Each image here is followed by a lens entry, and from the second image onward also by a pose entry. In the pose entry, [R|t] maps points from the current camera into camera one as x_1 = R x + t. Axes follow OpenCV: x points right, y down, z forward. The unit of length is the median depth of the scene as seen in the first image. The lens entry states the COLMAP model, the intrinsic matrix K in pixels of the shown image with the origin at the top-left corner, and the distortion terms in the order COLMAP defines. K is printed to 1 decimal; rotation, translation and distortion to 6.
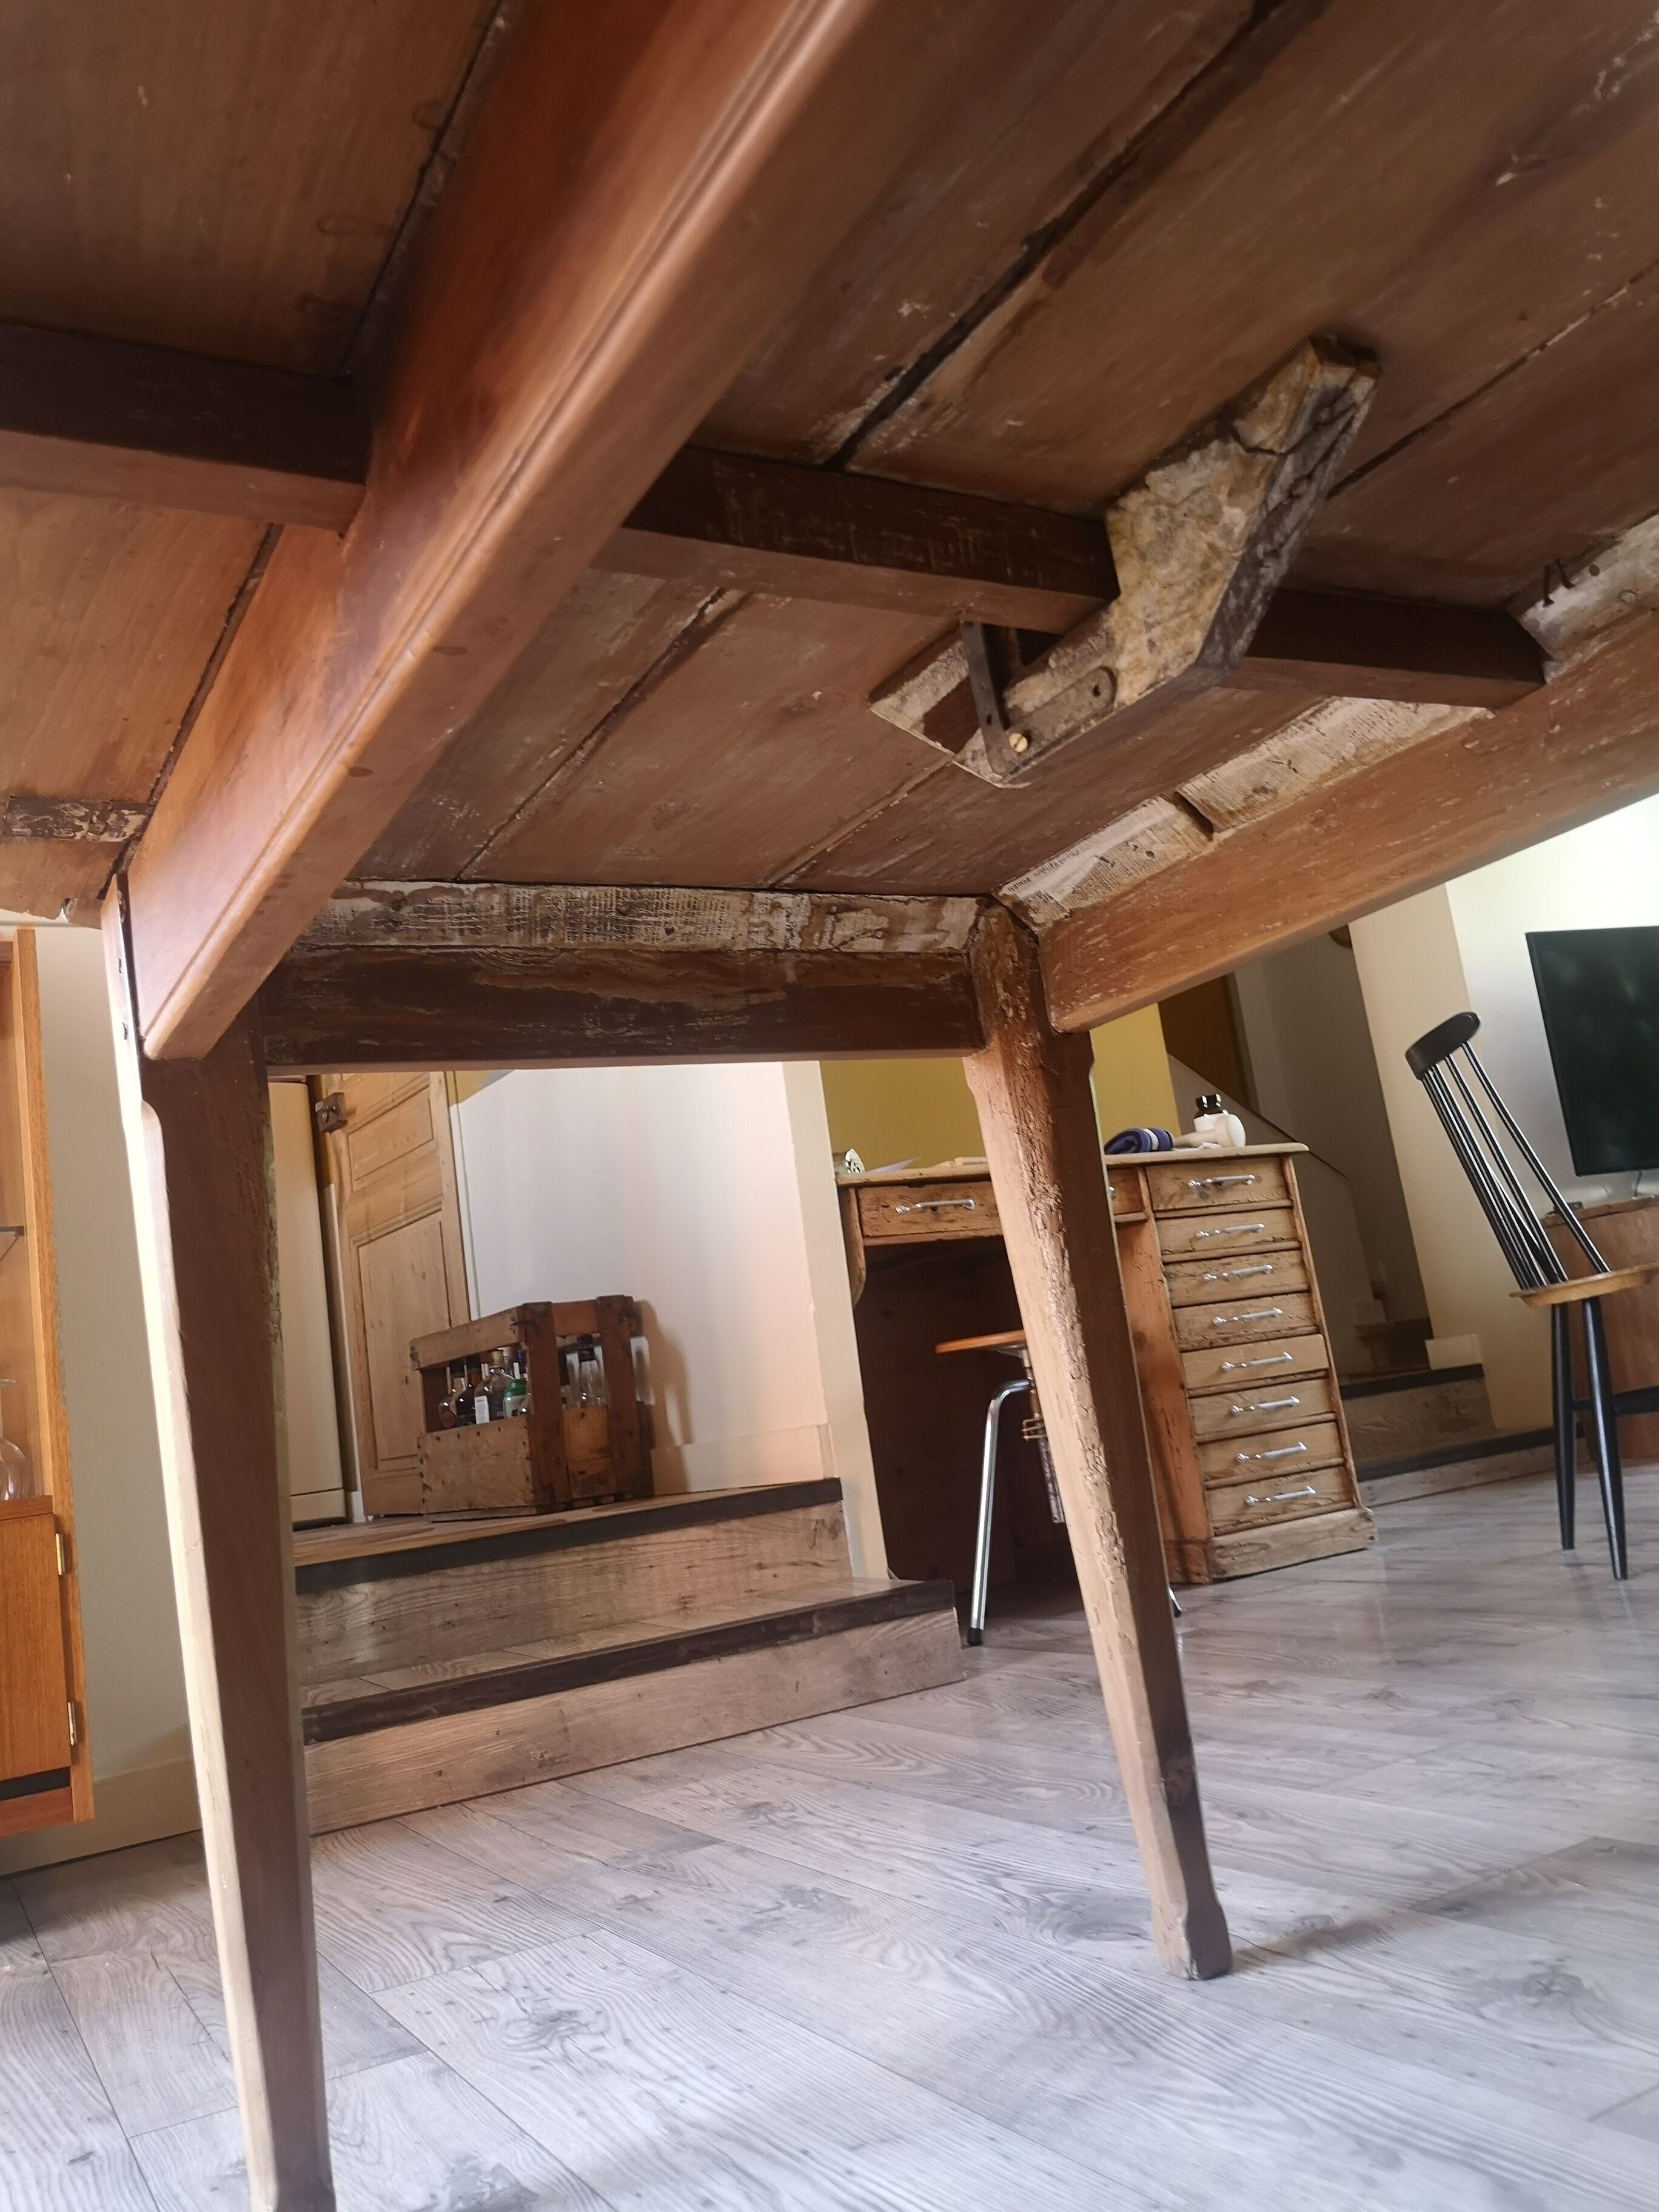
lens RADIAL K [[1763.2, 0, 829.5], [0, 1763.2, 1106.0], [0, 0, 1]] dist [0.109588, -0.311087]
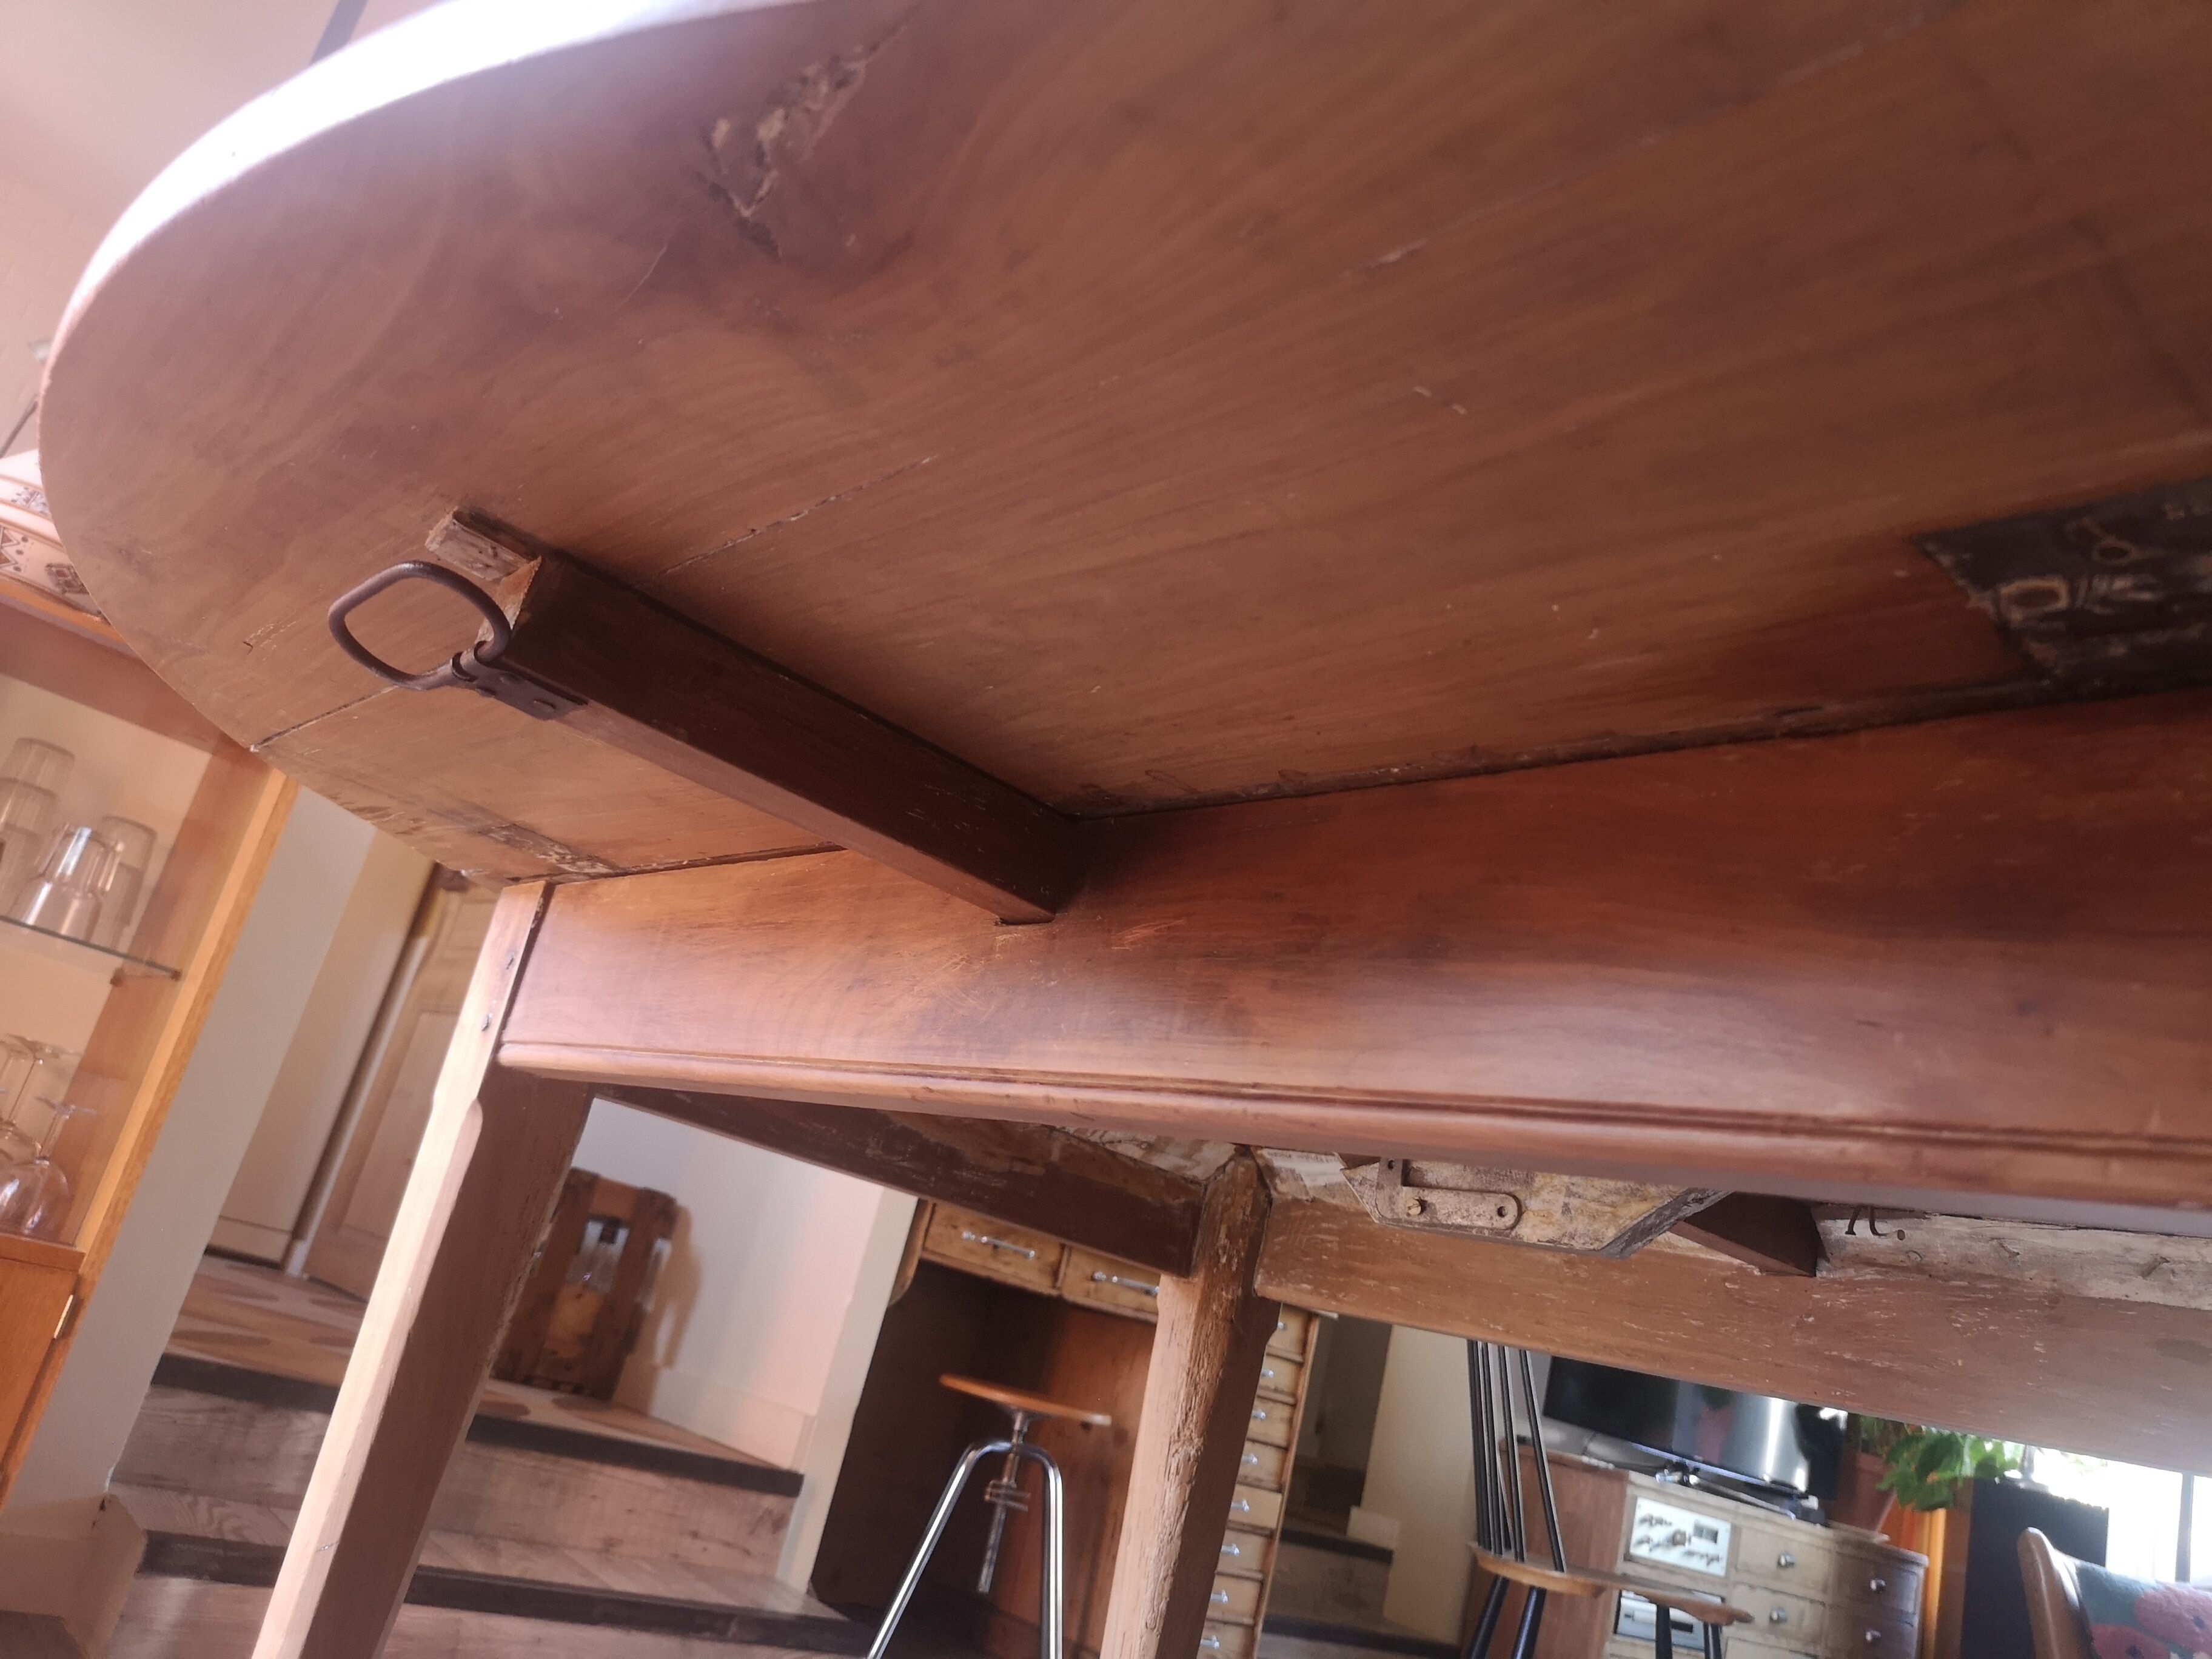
lens RADIAL K [[1731.0, 0, 1106.0], [0, 1731.0, 829.5], [0, 0, 1]] dist [0.056434, -0.072739]
pose [[0.907313, 0.411513, 0.086259, -0.157059], [-0.398872, 0.907314, -0.132977, -0.119258], [-0.132986, 0.086246, 0.987358, -0.045581]]
